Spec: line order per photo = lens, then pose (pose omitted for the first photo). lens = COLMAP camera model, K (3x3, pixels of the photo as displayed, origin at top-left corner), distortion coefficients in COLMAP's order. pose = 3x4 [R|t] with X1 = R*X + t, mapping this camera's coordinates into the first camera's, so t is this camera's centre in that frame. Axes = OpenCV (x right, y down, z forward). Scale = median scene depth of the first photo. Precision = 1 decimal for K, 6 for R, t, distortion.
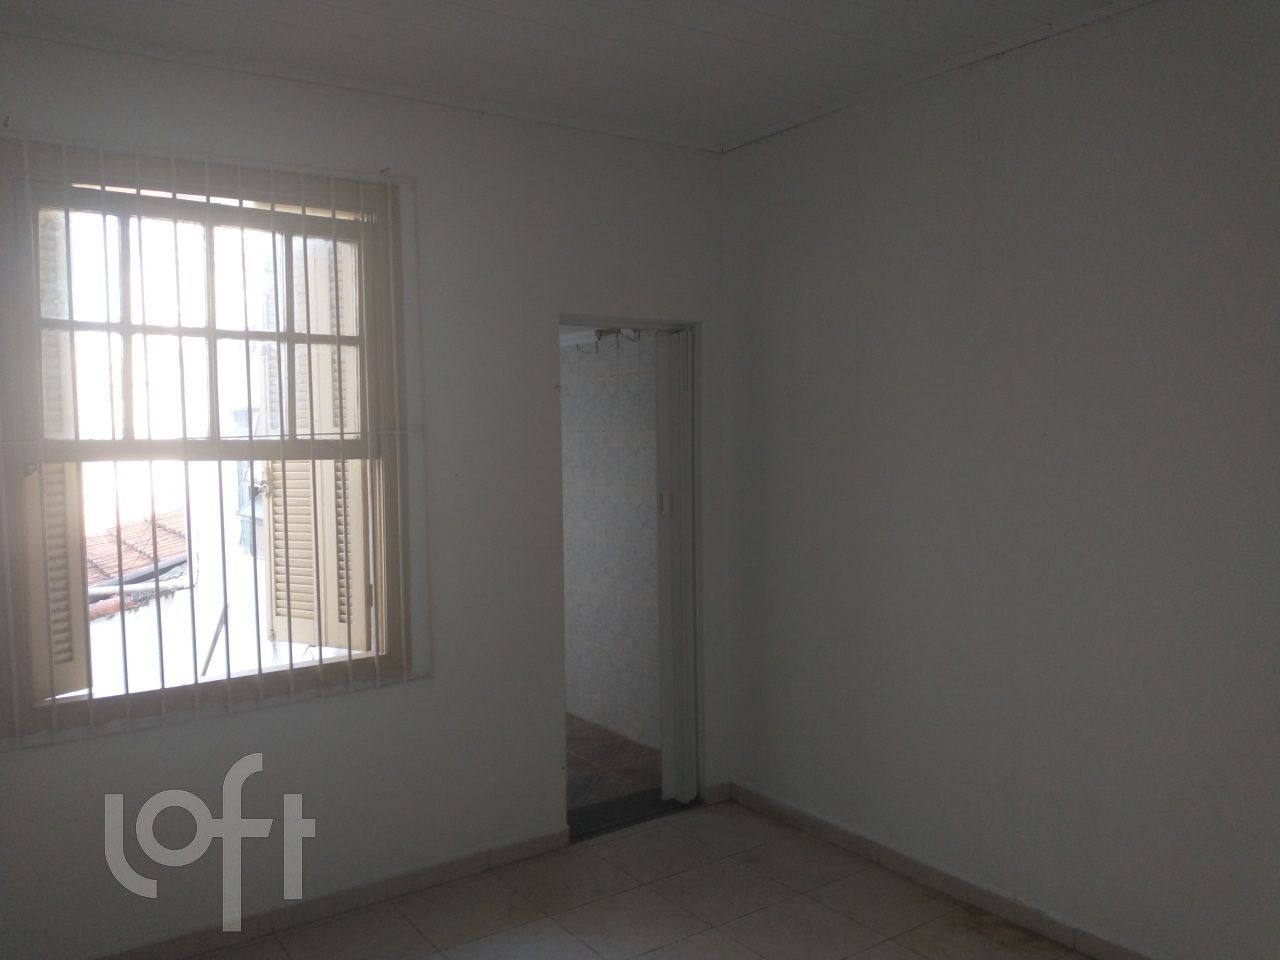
lens RADIAL K [[1059.0, 0, 704.5], [0, 1059.0, 485.9], [0, 0, 1]] dist [0.020874, -0.070606]
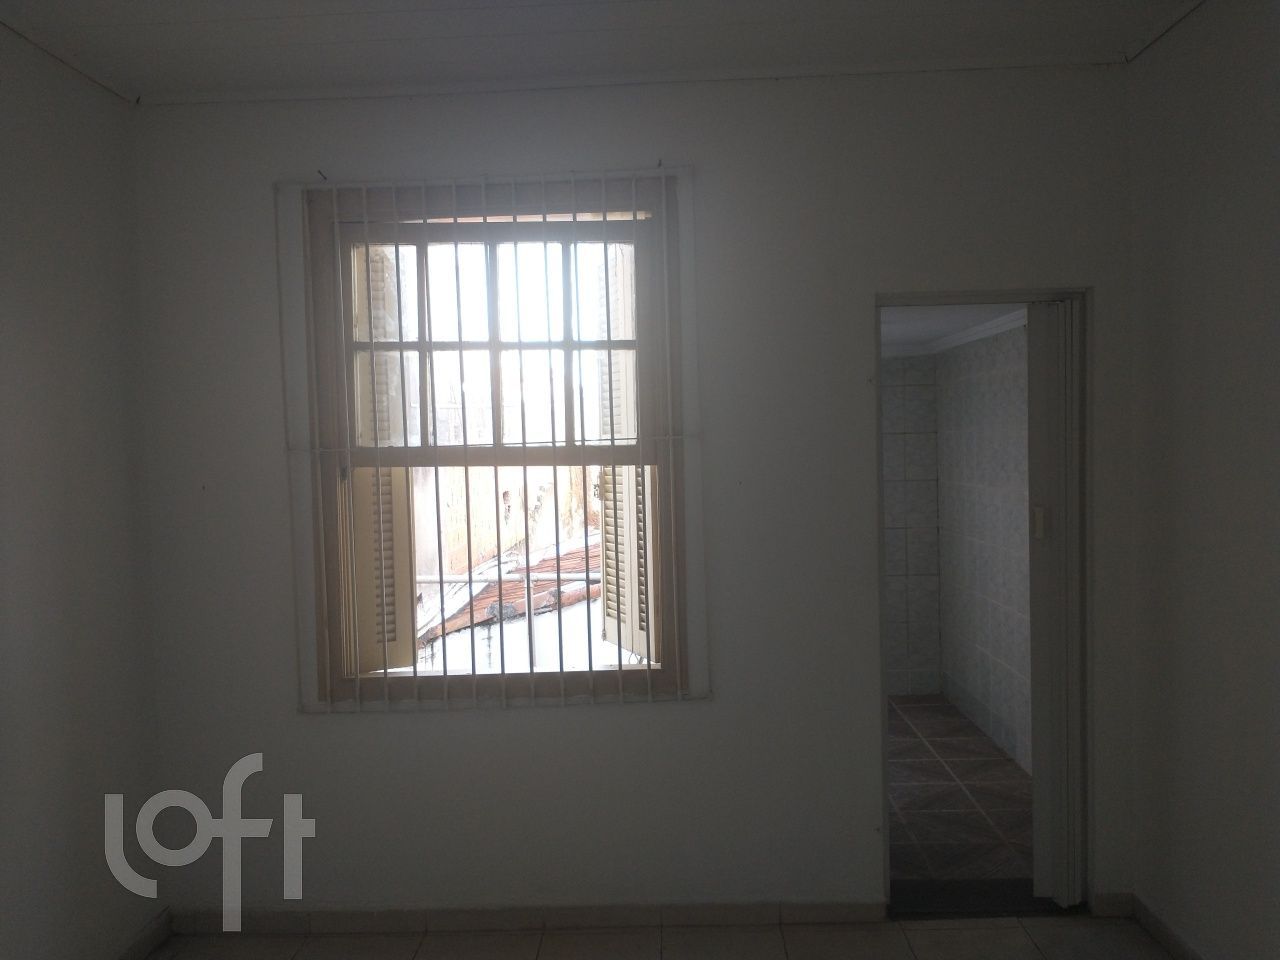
lens RADIAL K [[1046.0, 0, 645.9], [0, 1046.0, 483.4], [0, 0, 1]] dist [0.039326, -0.105495]
pose [[0.772901, 0.019777, -0.634219, 0.284647], [-0.019418, 0.999783, 0.007513, -0.015644], [0.634230, 0.006509, 0.773117, 0.258699]]
